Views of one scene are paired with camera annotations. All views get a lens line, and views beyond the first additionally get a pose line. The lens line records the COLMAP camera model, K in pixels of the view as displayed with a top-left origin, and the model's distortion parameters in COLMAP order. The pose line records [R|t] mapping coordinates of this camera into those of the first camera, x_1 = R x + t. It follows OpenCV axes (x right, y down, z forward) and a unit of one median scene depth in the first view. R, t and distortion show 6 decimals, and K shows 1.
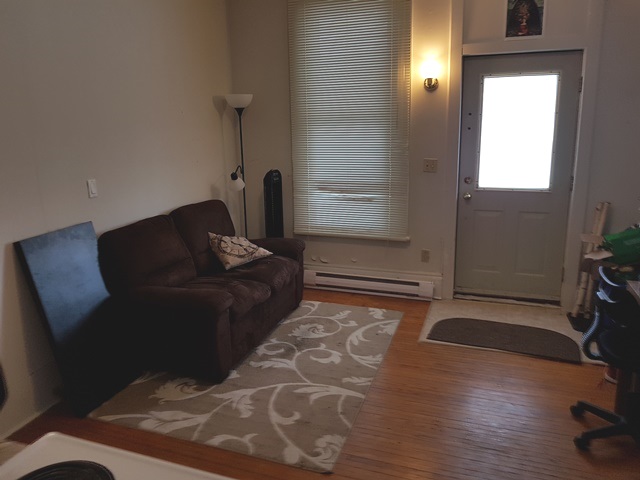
lens RADIAL K [[483.4, 0, 320.0], [0, 483.4, 240.0], [0, 0, 1]] dist [0.003420, -0.072075]
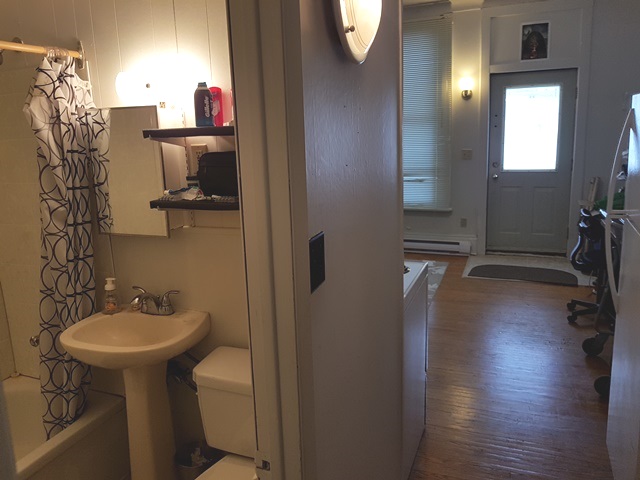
lens RADIAL K [[483.4, 0, 320.0], [0, 483.4, 240.0], [0, 0, 1]] dist [0.003420, -0.072075]
pose [[0.998854, -0.011763, -0.046393, -0.127404], [0.011310, 0.999886, -0.010018, 0.098689], [0.046505, 0.009482, 0.998873, -0.381953]]
